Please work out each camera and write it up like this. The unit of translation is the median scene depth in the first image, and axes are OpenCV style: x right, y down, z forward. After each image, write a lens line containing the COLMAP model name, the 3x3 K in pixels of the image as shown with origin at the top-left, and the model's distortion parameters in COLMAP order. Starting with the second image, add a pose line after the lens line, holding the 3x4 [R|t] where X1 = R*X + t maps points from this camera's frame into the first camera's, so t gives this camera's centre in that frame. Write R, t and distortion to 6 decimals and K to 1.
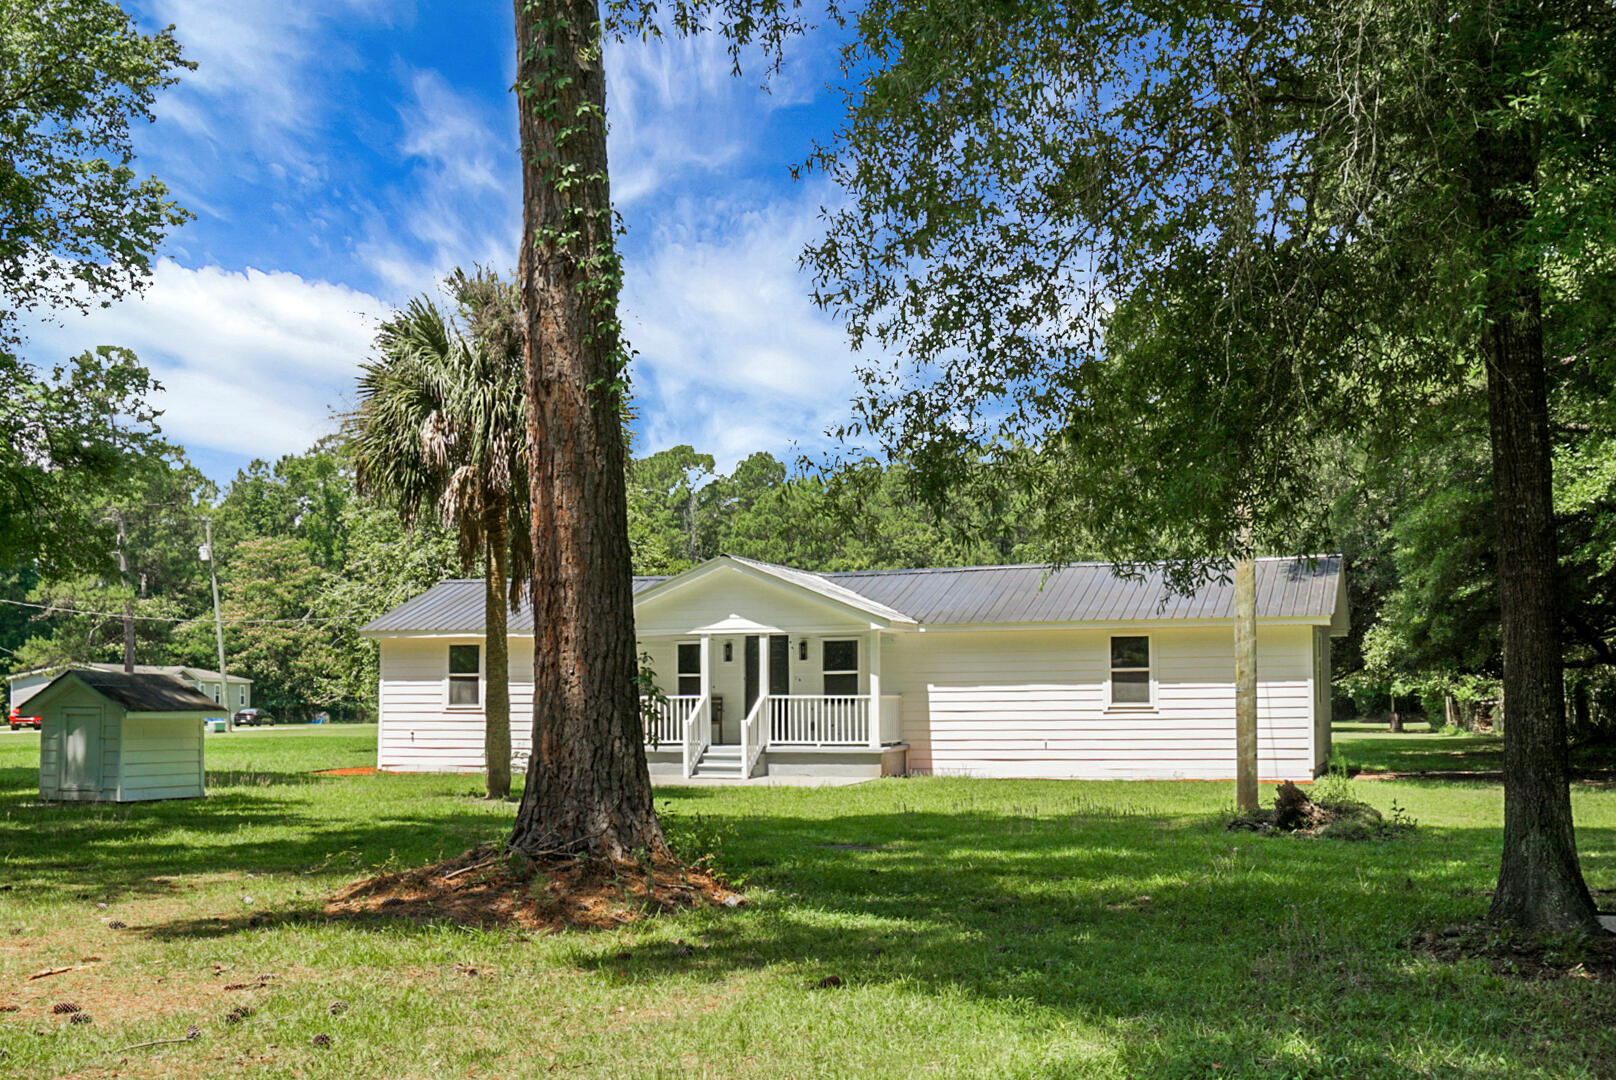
lens RADIAL K [[1930.0, 0, 822.0], [0, 1930.0, 585.4], [0, 0, 1]] dist [-0.004431, 0.000000]
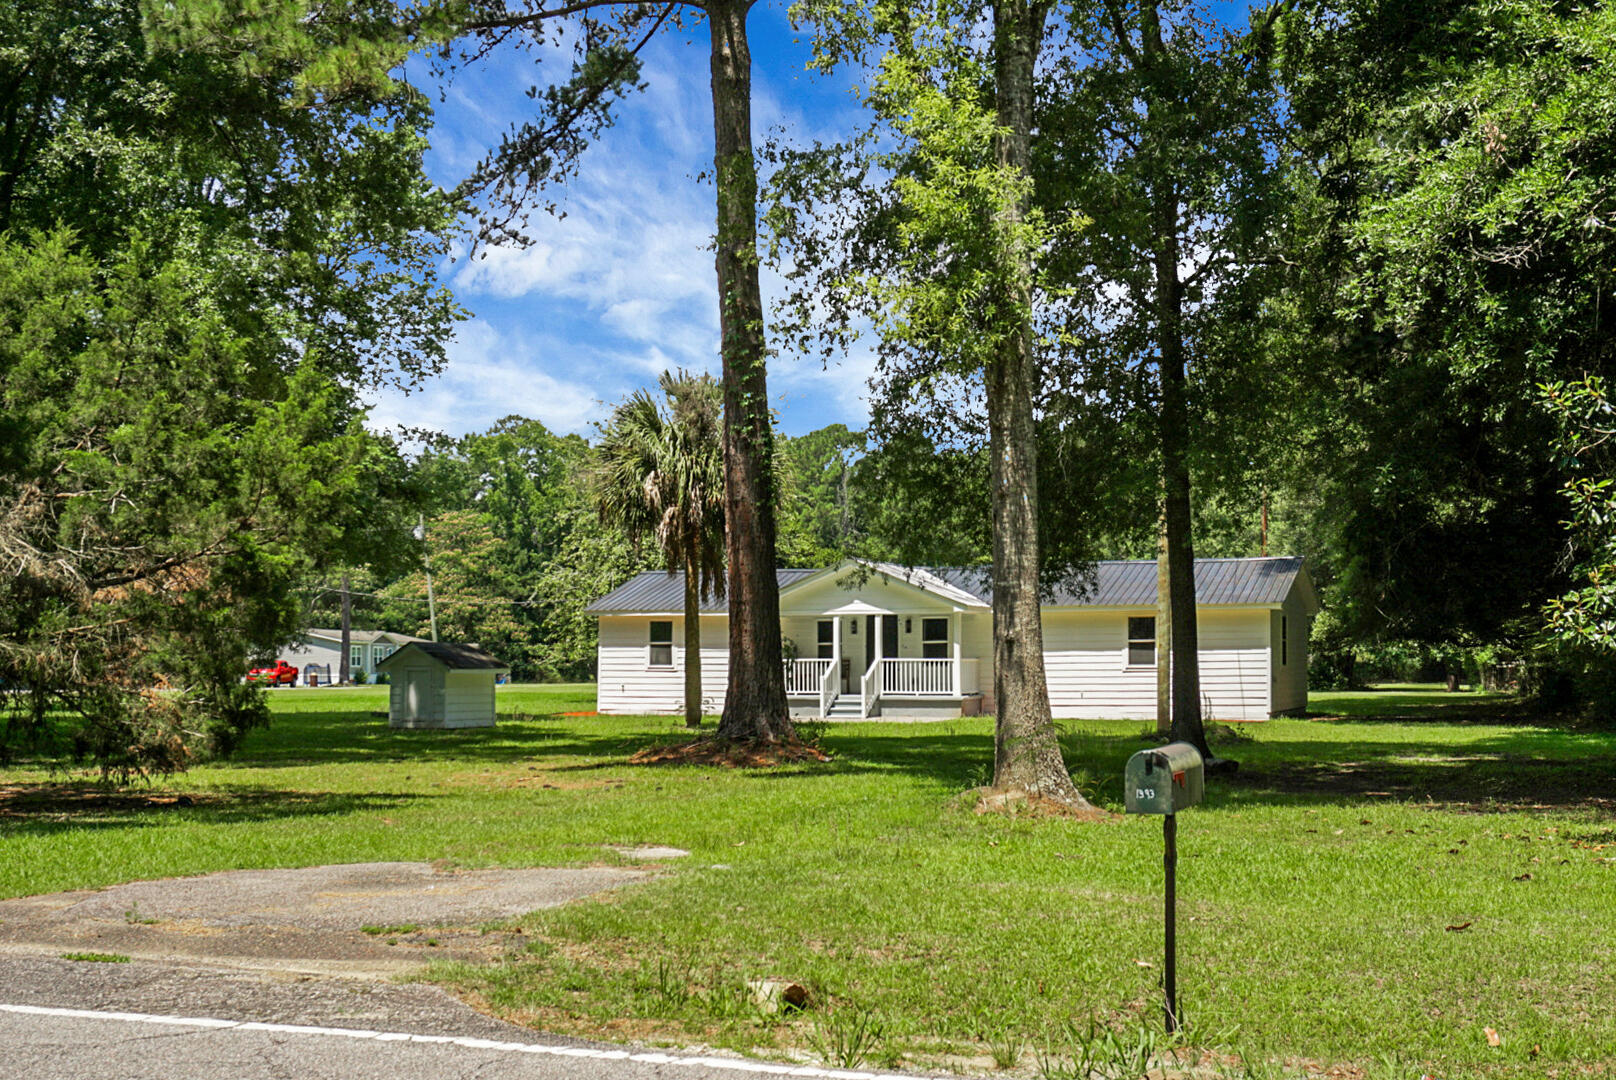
lens RADIAL K [[1930.0, 0, 863.5], [0, 1930.0, 524.9], [0, 0, 1]] dist [-0.004431, 0.000000]
pose [[0.998185, -0.002212, -0.060187, 0.040651], [0.001476, 0.999924, -0.012270, -0.021041], [0.060209, 0.012159, 0.998112, -0.366511]]
